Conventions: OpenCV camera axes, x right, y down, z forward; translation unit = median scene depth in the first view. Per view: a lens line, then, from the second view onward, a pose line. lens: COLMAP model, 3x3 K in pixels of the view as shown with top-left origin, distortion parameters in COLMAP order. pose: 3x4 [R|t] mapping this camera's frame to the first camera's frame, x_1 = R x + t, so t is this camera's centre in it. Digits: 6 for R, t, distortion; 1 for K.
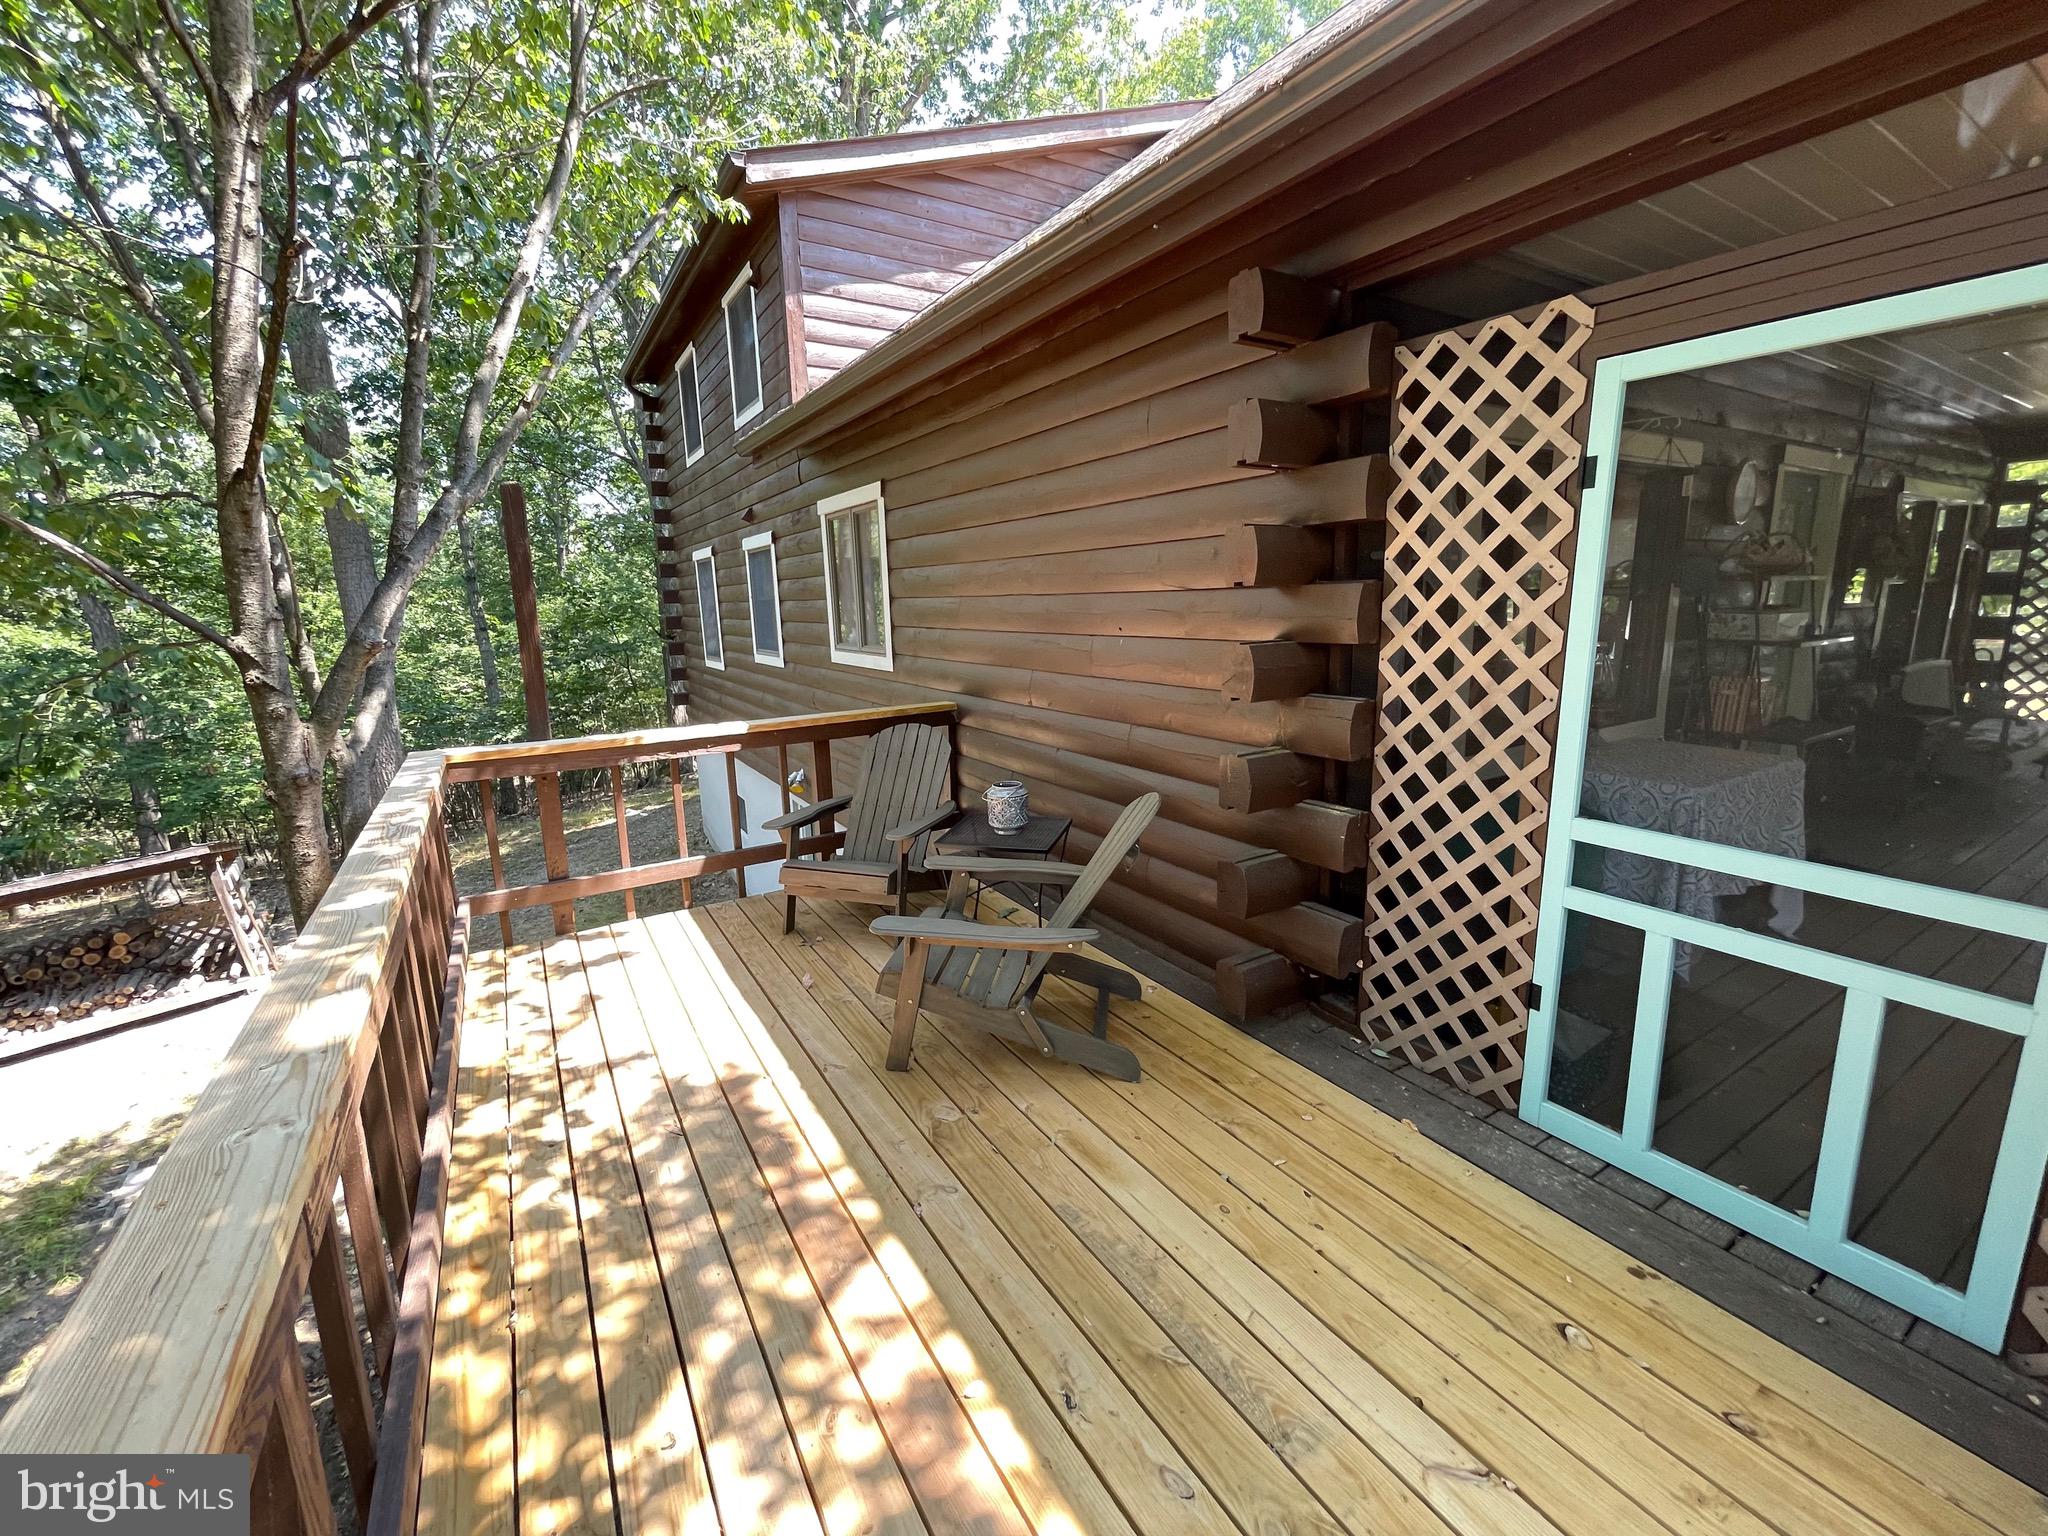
lens RADIAL K [[829.8, 0, 1013.6], [0, 829.8, 759.7], [0, 0, 1]] dist [-0.002963, 0.000252]
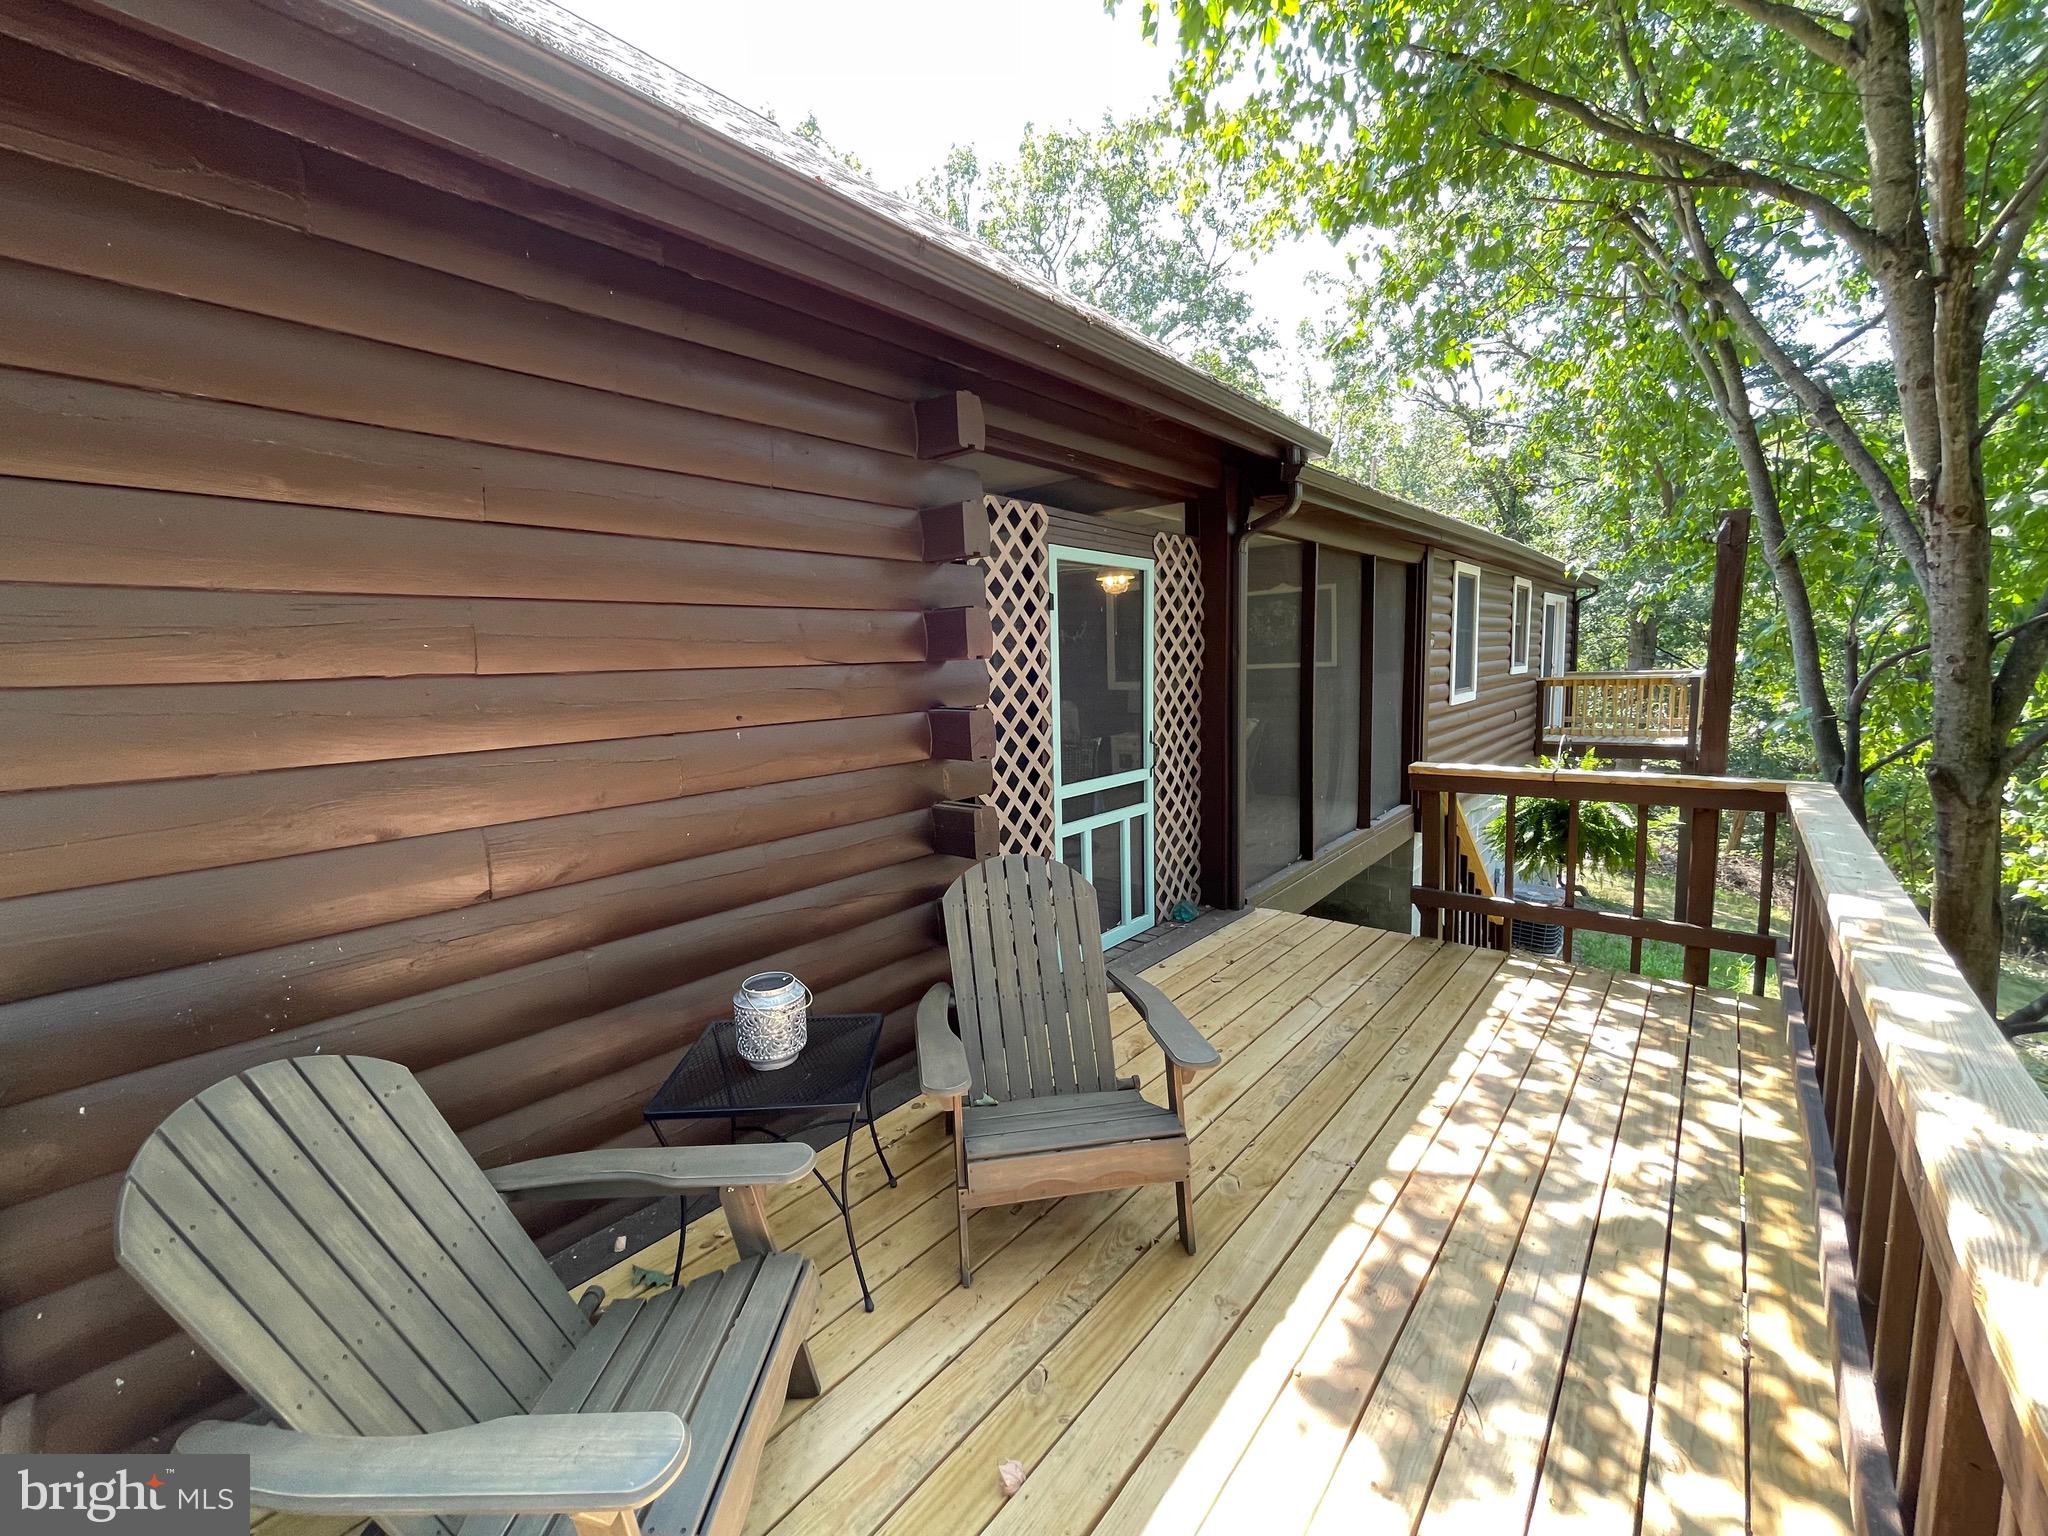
lens RADIAL K [[822.0, 0, 1014.5], [0, 822.0, 763.2], [0, 0, 1]] dist [-0.002590, 0.000319]
pose [[-0.307570, -0.089547, 0.947303, -1.044154], [0.215466, 0.963147, 0.161002, -0.306603], [-0.926809, 0.253631, -0.276940, 1.649532]]
